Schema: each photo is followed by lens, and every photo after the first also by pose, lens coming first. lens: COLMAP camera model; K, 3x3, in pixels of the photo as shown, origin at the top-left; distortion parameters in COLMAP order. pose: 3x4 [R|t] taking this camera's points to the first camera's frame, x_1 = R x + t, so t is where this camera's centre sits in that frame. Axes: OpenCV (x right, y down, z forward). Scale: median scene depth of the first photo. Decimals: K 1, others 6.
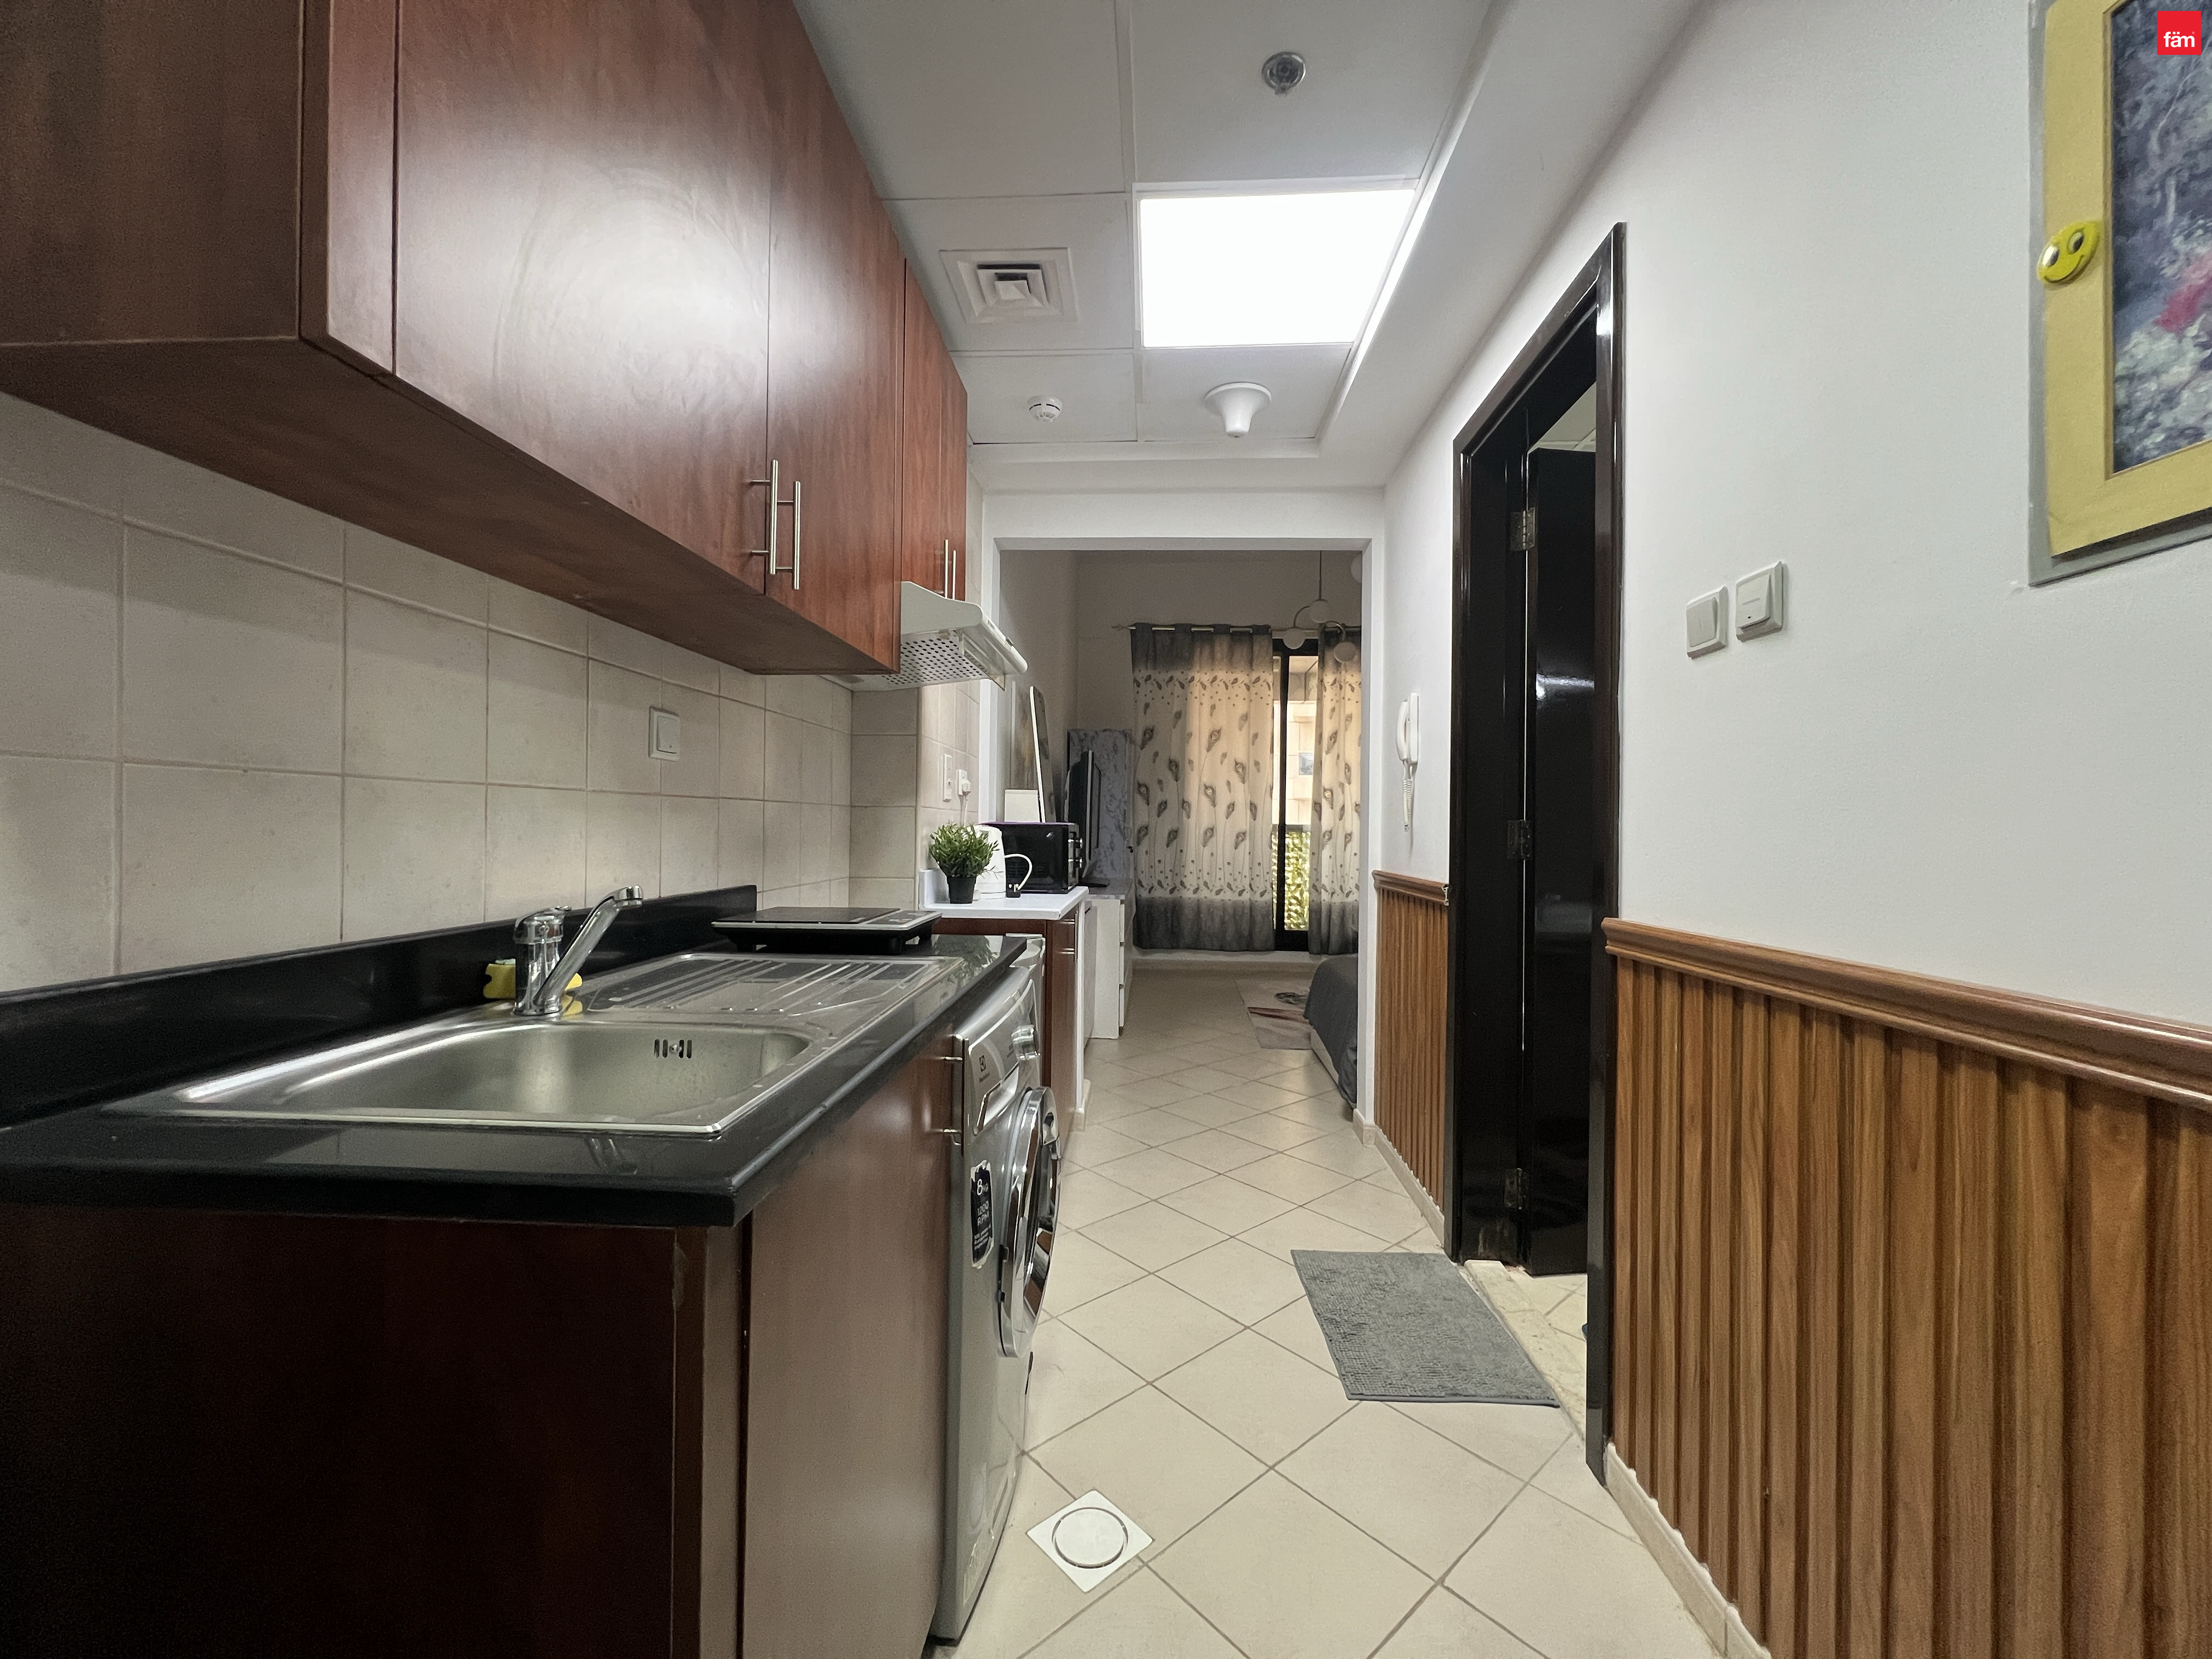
lens RADIAL K [[879.5, 0, 1105.1], [0, 879.5, 823.7], [0, 0, 1]] dist [-0.004439, 0.001540]
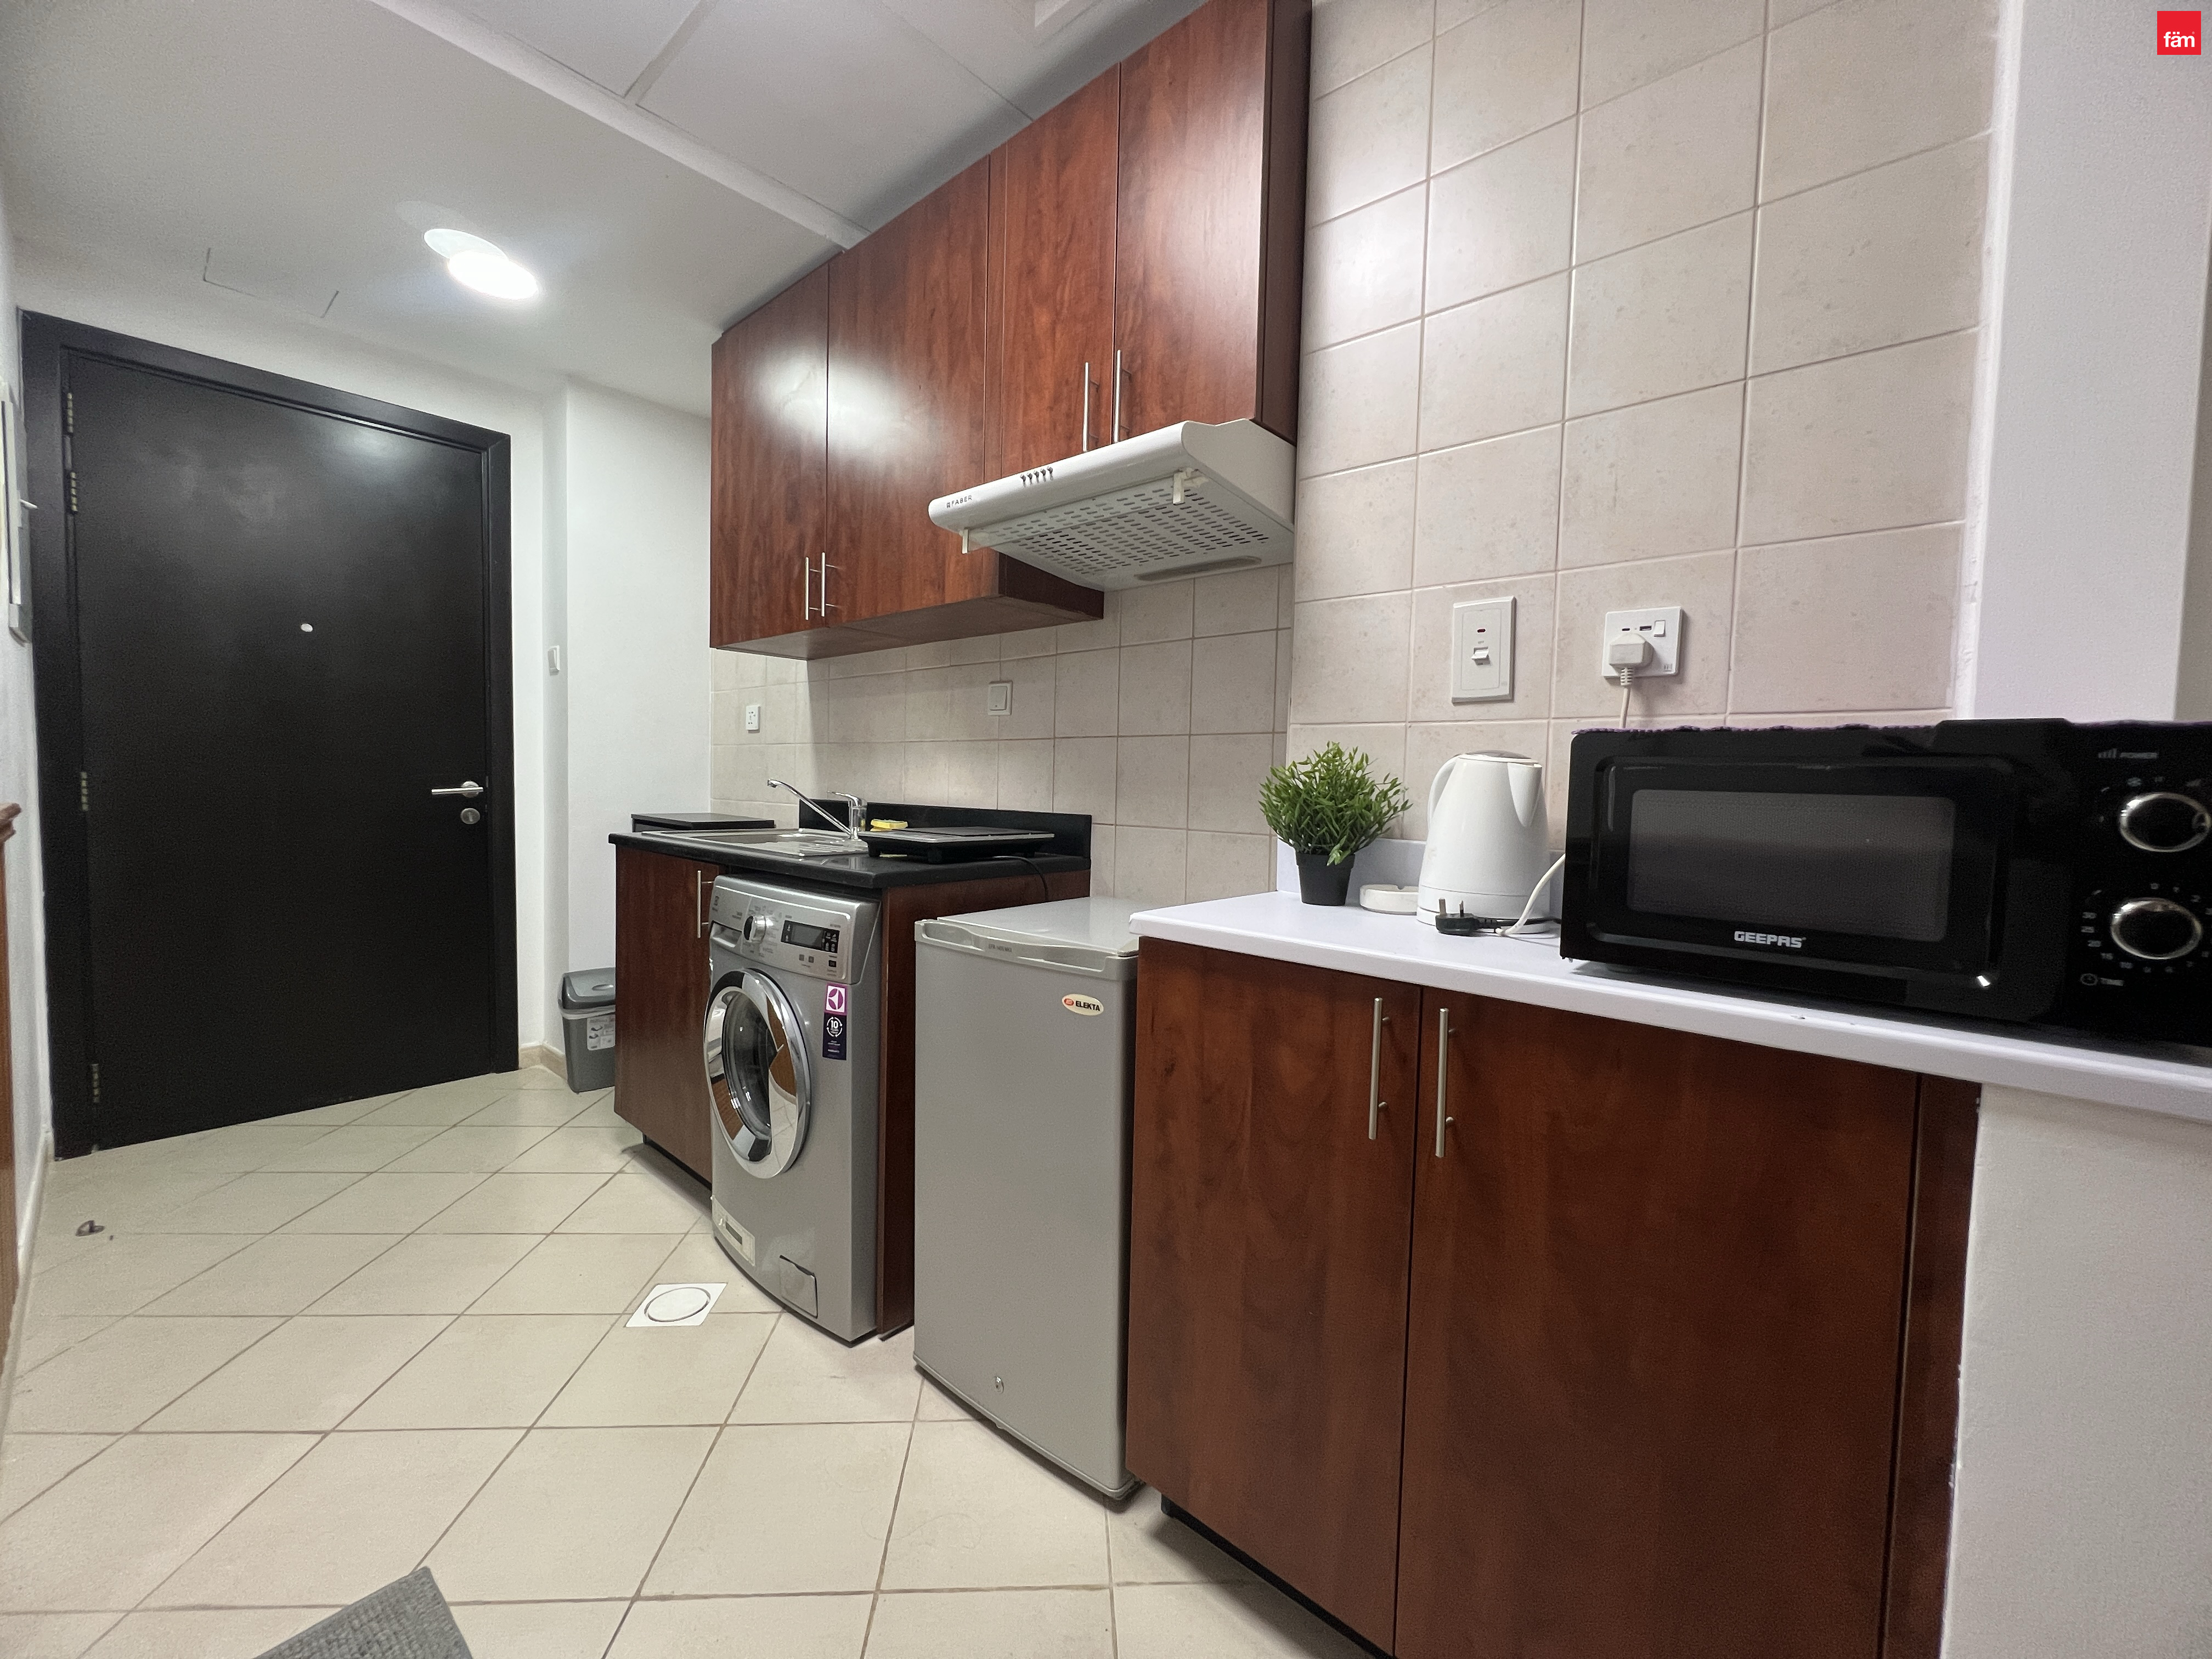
lens RADIAL K [[879.5, 0, 1095.0], [0, 879.5, 820.5], [0, 0, 1]] dist [-0.004439, 0.001540]
pose [[-0.617828, 0.012130, -0.786219, 0.121387], [-0.025287, 0.999057, 0.035285, 0.009990], [0.785906, 0.041681, -0.616939, 0.450006]]
